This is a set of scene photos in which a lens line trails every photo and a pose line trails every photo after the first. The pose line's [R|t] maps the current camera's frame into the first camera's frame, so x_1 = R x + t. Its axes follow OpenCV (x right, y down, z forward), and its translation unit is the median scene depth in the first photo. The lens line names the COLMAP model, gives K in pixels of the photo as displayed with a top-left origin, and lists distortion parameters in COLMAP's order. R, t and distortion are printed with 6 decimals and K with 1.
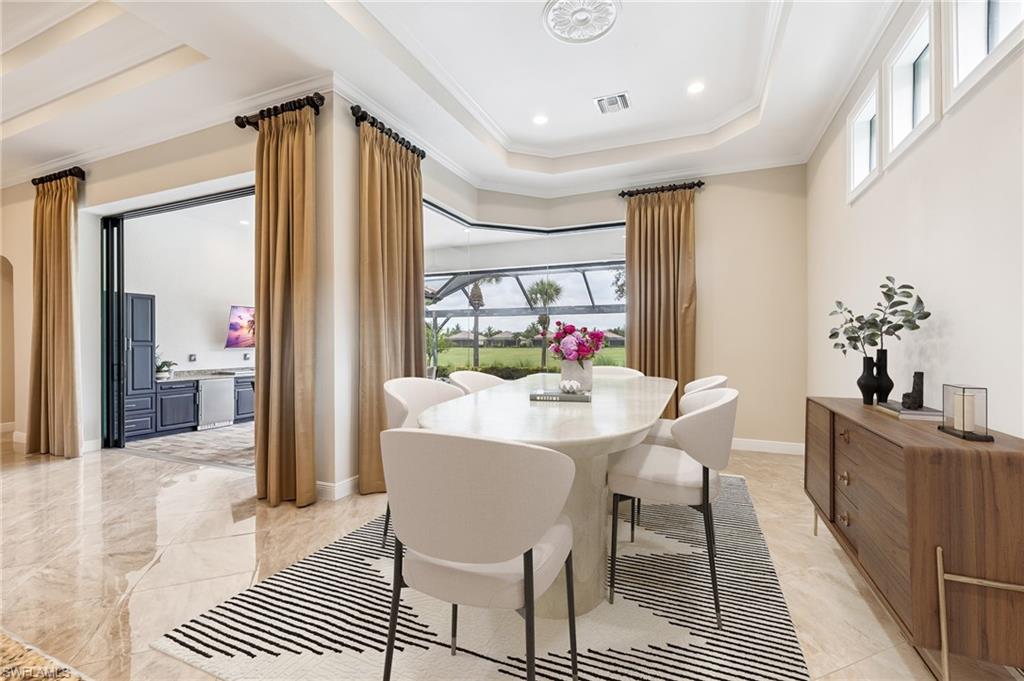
lens RADIAL K [[438.3, 0, 507.1], [0, 438.3, 345.7], [0, 0, 1]] dist [0.000437, -0.000110]
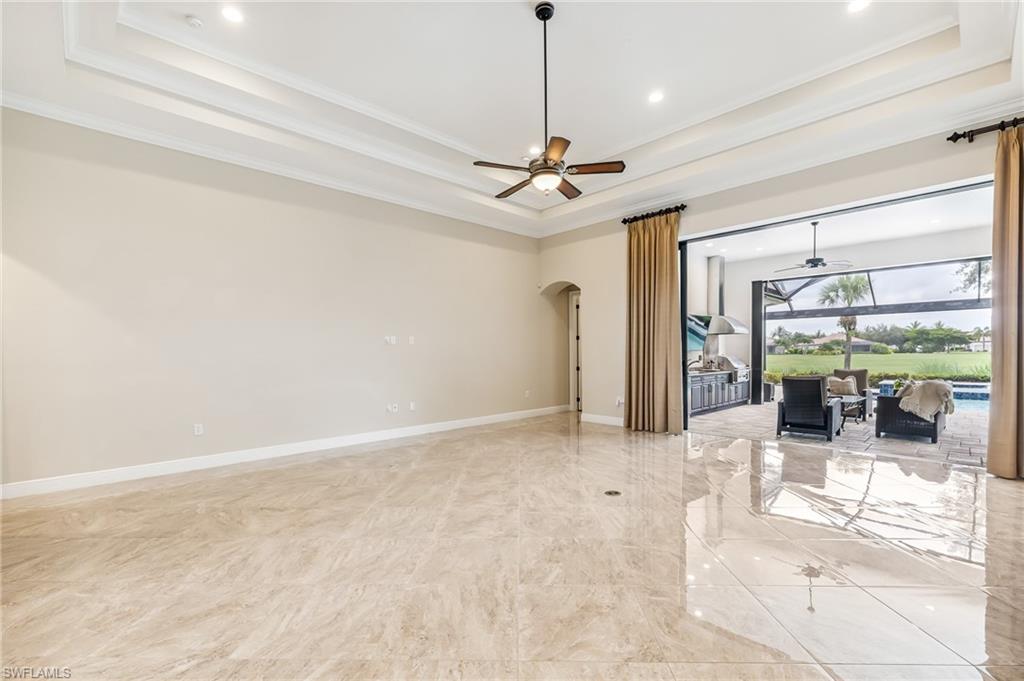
lens RADIAL K [[438.3, 0, 507.6], [0, 438.3, 365.6], [0, 0, 1]] dist [0.000437, -0.000110]
pose [[0.915441, 0.004662, -0.402425, -0.641524], [0.005802, 0.999676, 0.024779, 0.012969], [0.402410, -0.025019, 0.915117, -0.246906]]
